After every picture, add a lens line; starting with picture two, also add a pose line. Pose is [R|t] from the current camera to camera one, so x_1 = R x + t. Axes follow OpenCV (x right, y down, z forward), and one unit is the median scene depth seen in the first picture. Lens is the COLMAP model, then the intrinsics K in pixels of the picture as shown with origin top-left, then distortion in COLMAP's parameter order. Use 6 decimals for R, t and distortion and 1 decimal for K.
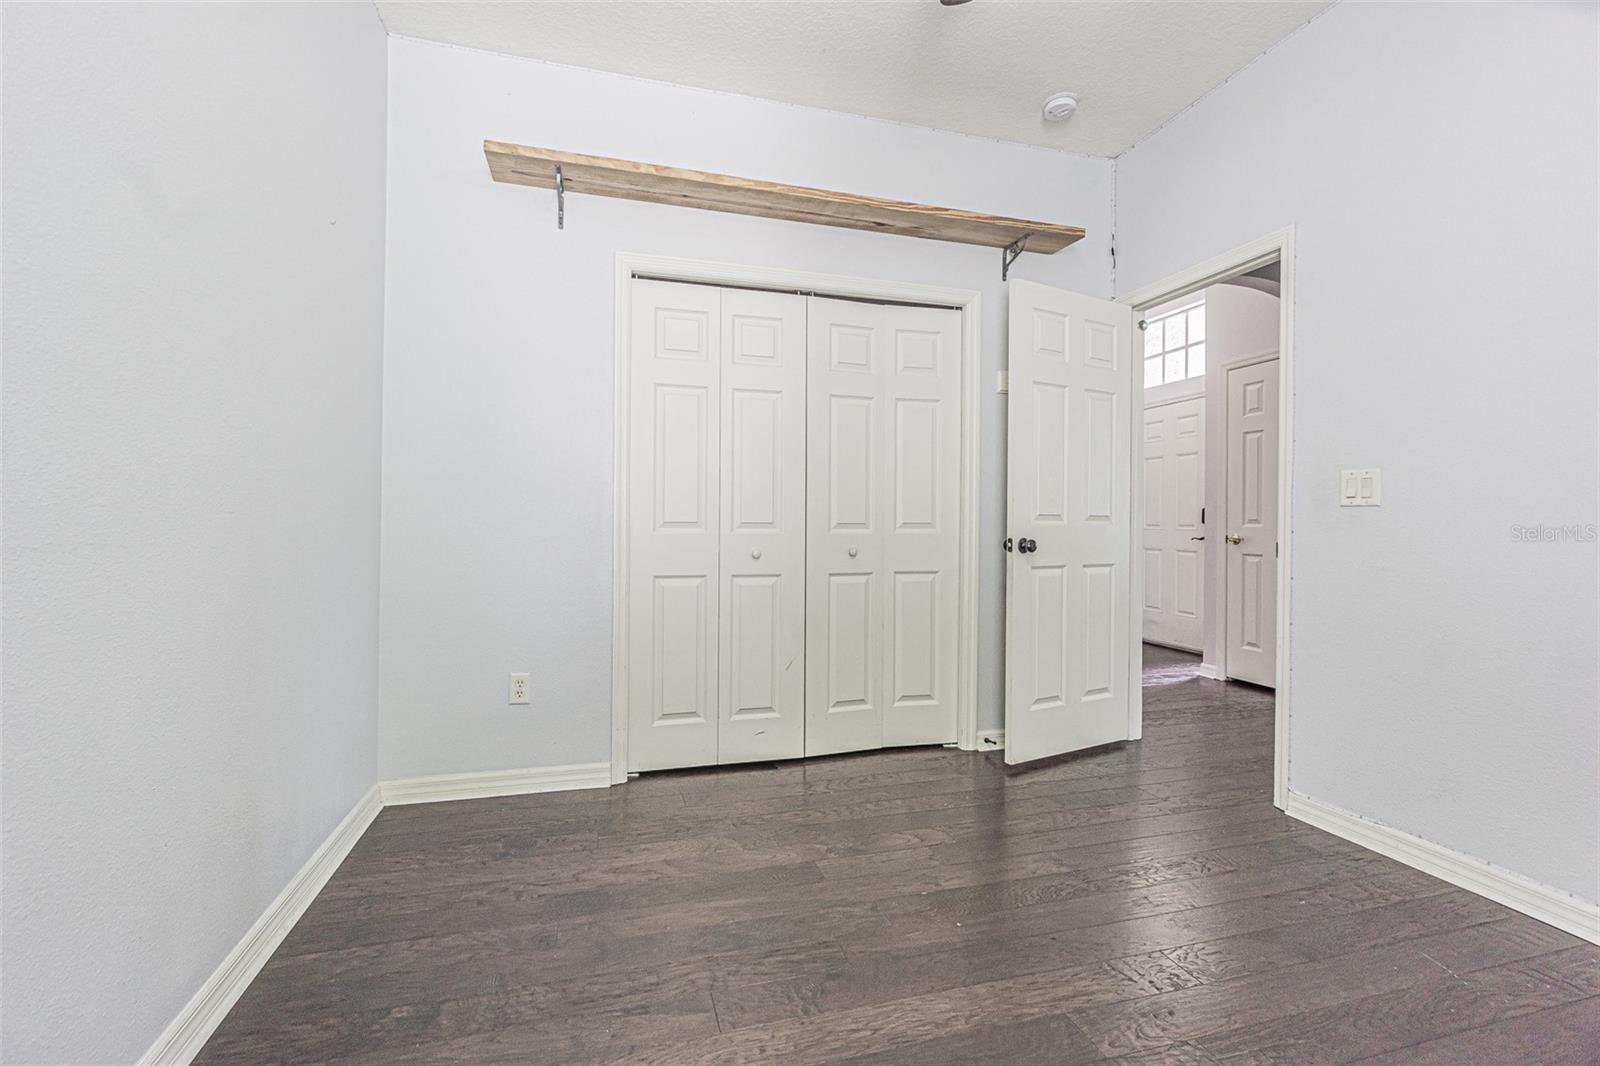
lens RADIAL K [[668.6, 0, 797.0], [0, 668.6, 518.9], [0, 0, 1]] dist [-0.000413, -0.000025]
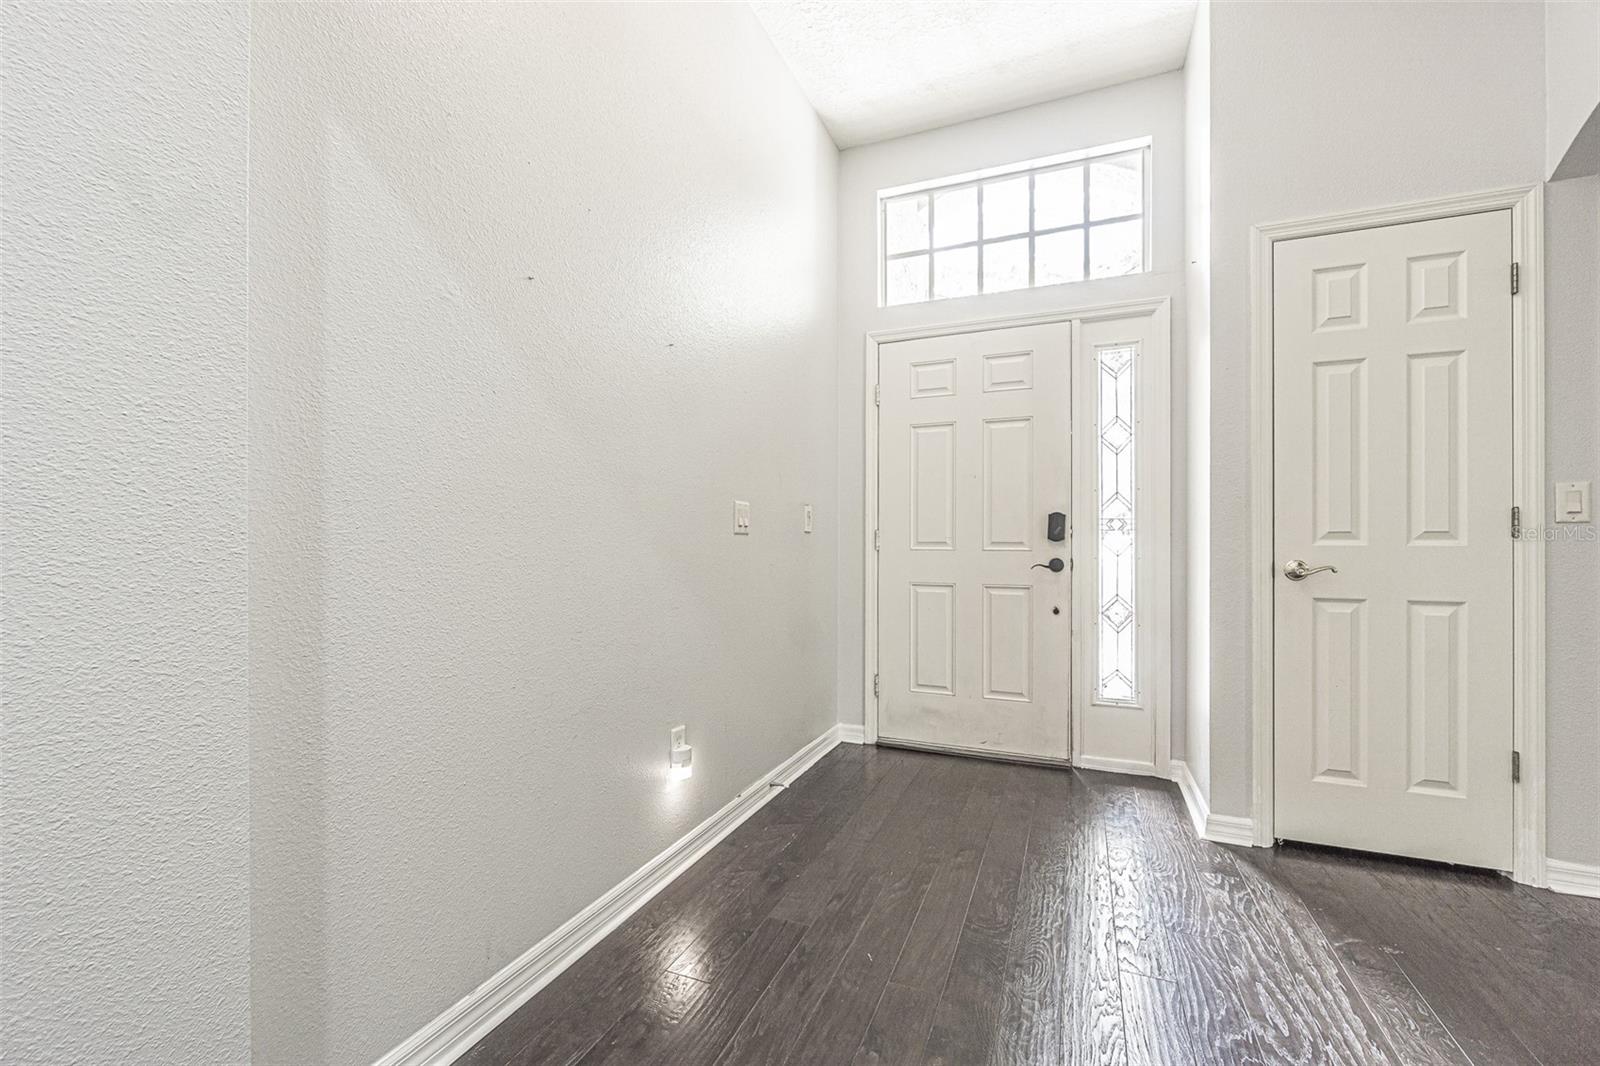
lens RADIAL K [[695.9, 0, 772.0], [0, 695.9, 525.4], [0, 0, 1]] dist [-0.002898, -0.000216]
pose [[0.631752, 0.007823, 0.775131, -0.016899], [-0.001188, 0.999958, -0.009124, 0.000930], [-0.775169, 0.004843, 0.631735, 0.956892]]
